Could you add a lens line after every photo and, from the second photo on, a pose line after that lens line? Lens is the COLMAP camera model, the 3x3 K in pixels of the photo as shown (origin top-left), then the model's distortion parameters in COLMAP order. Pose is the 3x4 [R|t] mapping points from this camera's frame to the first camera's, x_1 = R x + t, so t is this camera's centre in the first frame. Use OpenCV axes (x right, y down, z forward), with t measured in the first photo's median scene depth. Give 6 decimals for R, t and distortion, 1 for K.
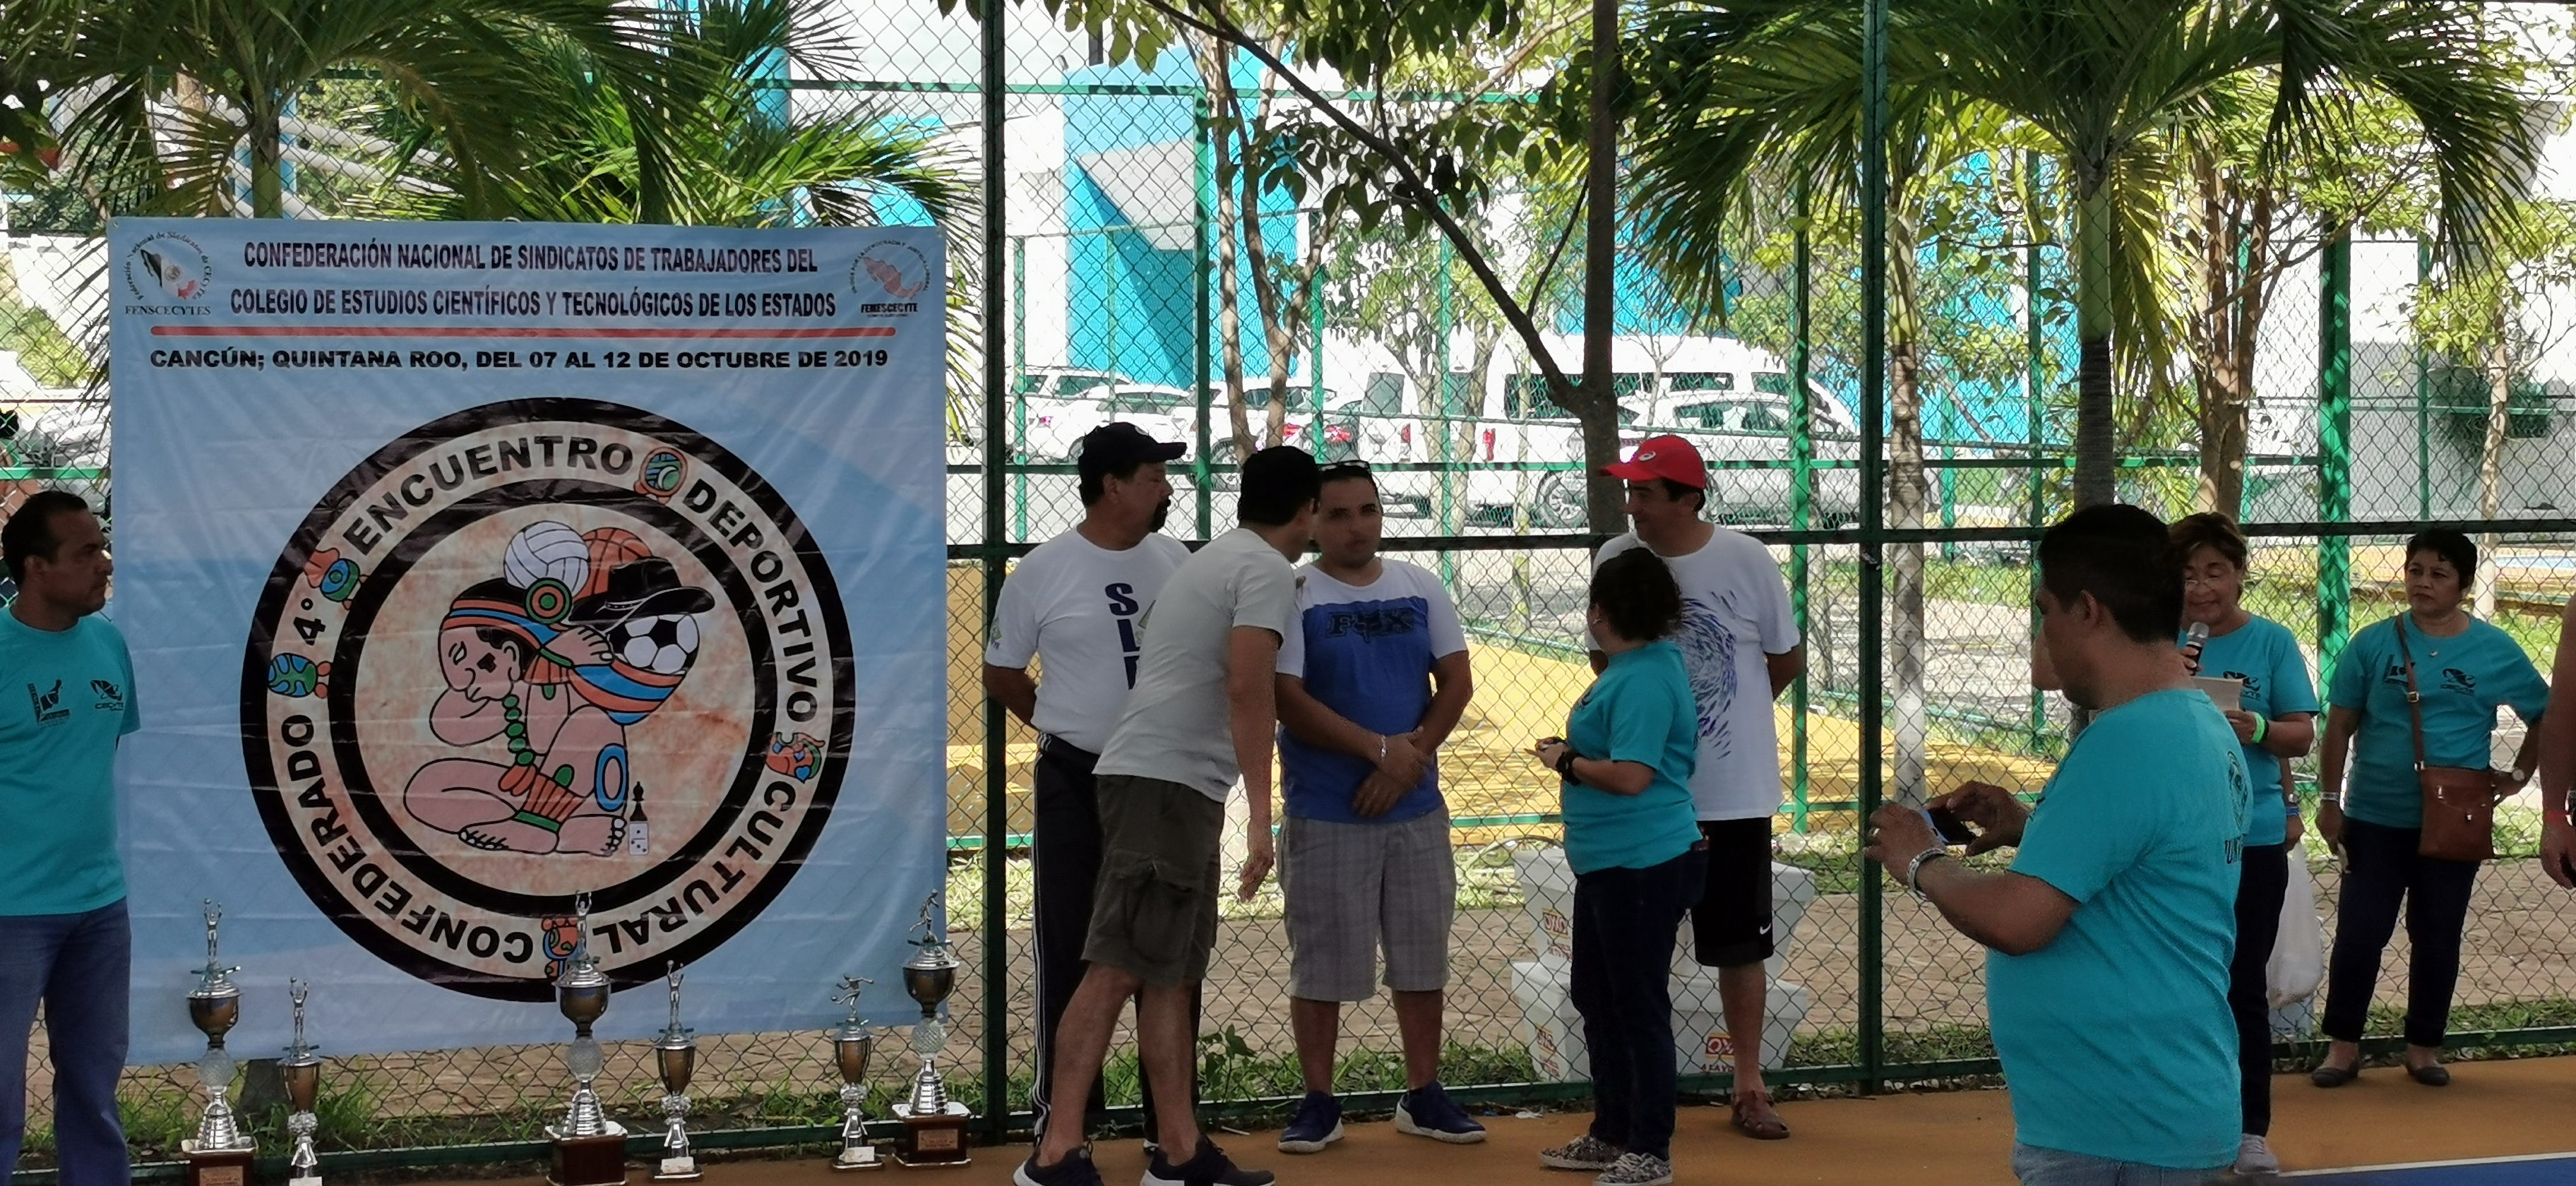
lens RADIAL K [[3940.8, 0, 1288.0], [0, 3940.8, 593.0], [0, 0, 1]] dist [0.019433, -0.077774]
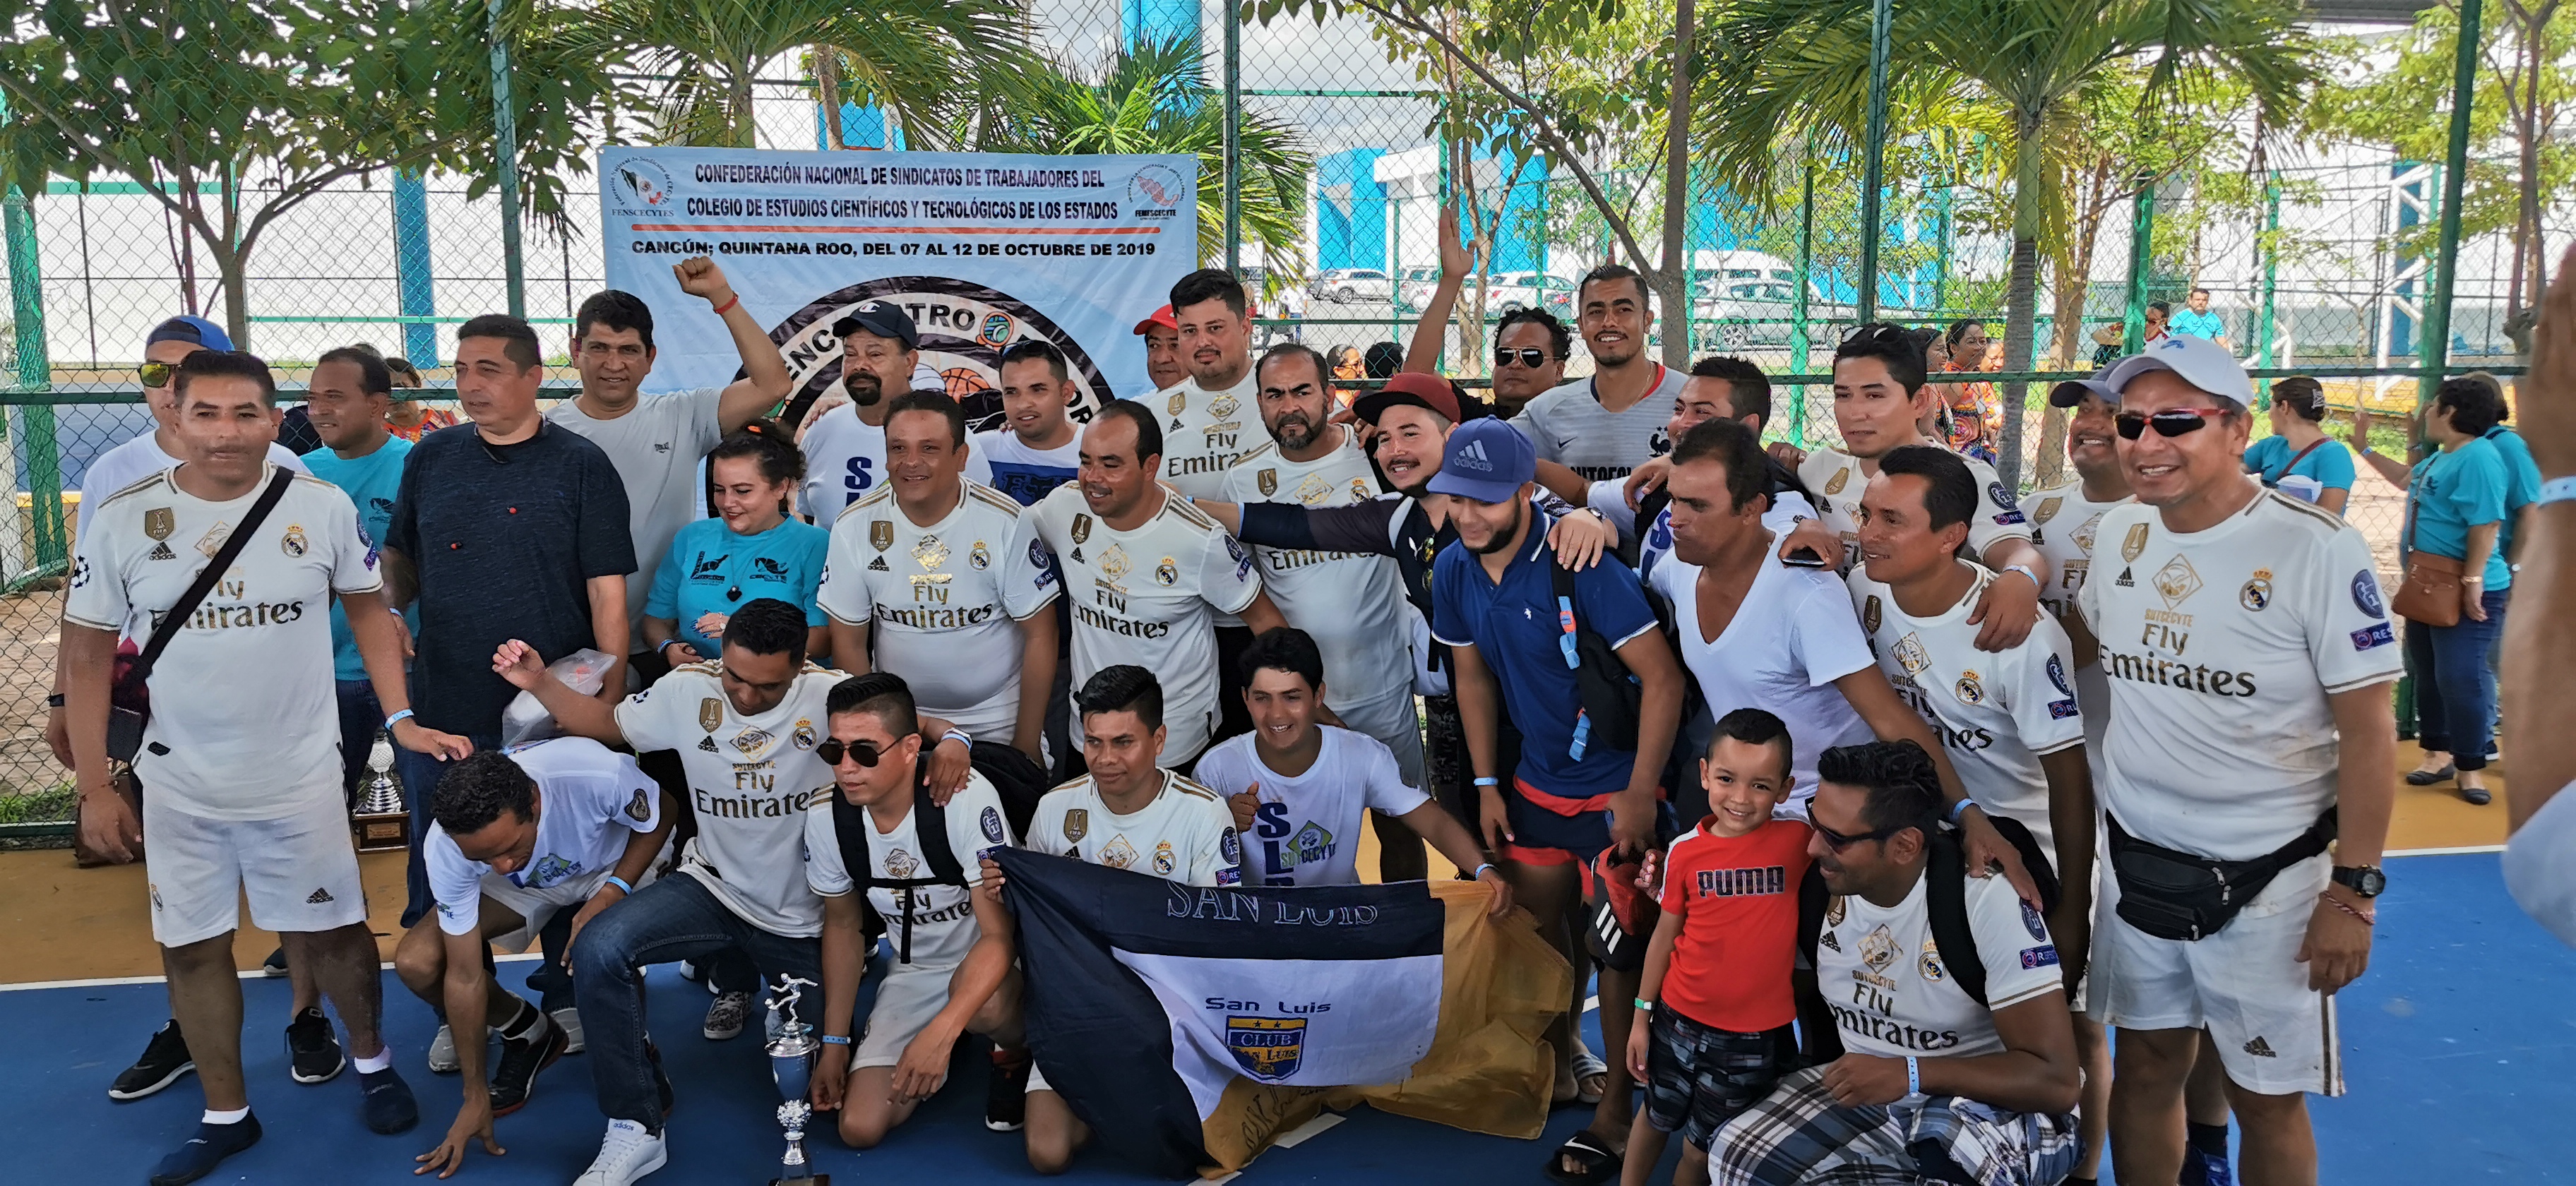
lens RADIAL K [[1827.3, 0, 1288.0], [0, 1827.3, 593.0], [0, 0, 1]] dist [0.003067, -0.005639]
pose [[0.990616, 0.027433, -0.133891, 0.038323], [-0.011244, 0.992686, 0.120201, -0.016620], [0.136209, -0.117567, 0.983679, 0.350743]]
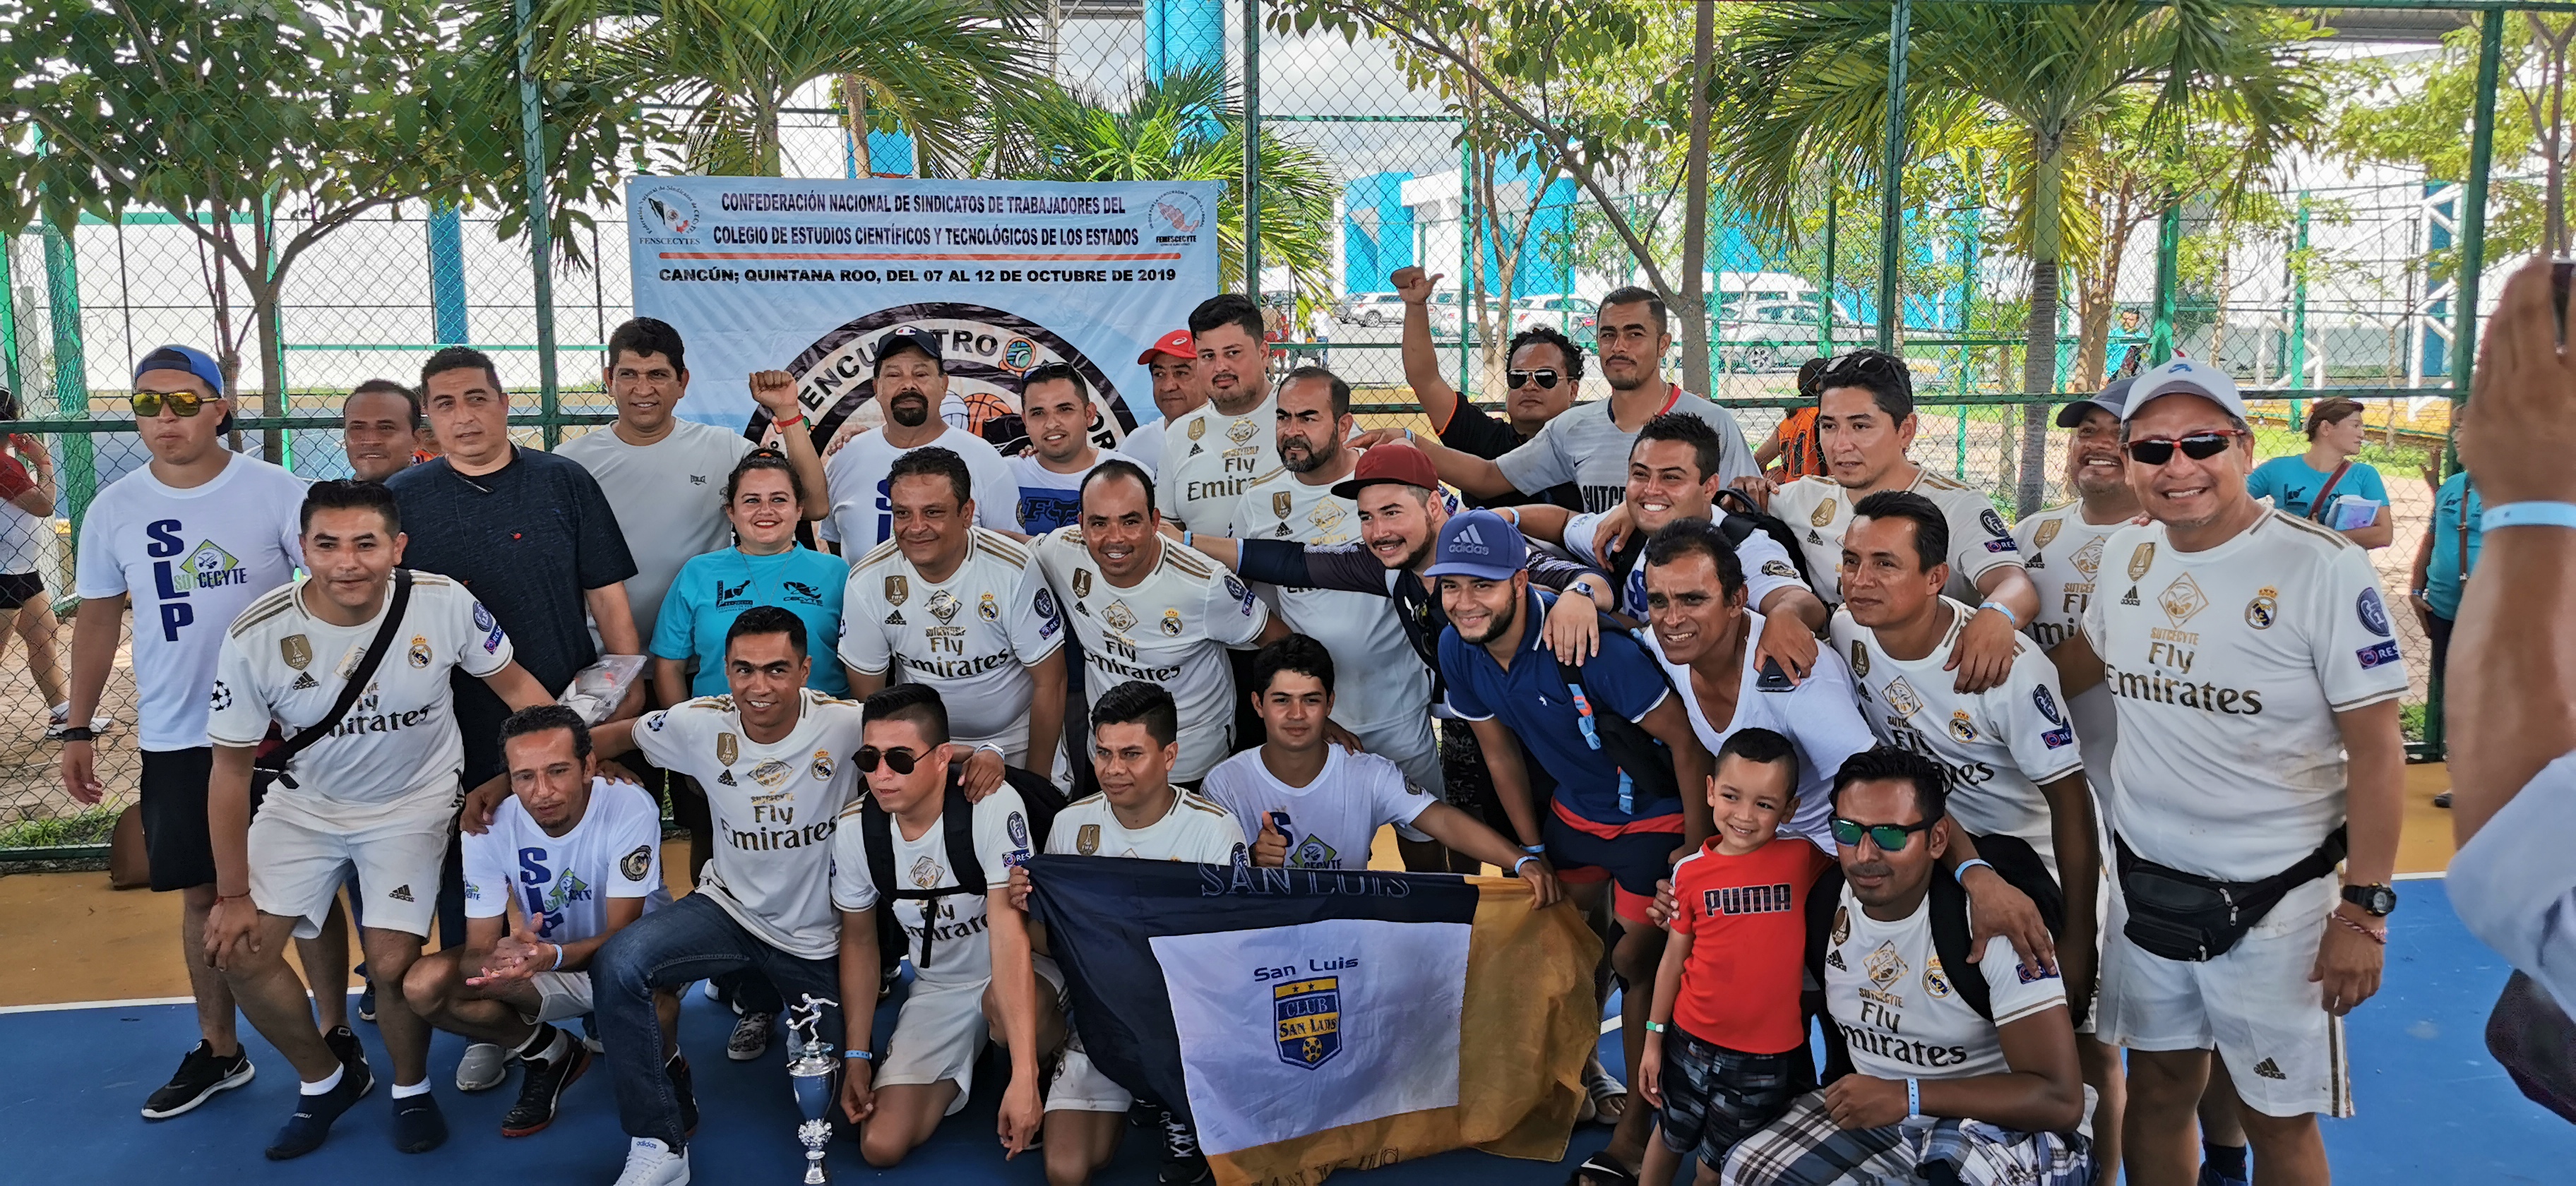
lens RADIAL K [[1827.3, 0, 1288.0], [0, 1827.3, 593.0], [0, 0, 1]] dist [0.003067, -0.005639]
pose [[0.988553, 0.023707, -0.148997, 0.041278], [-0.007681, 0.994205, 0.107227, -0.016440], [0.150676, -0.104855, 0.983007, 0.348276]]
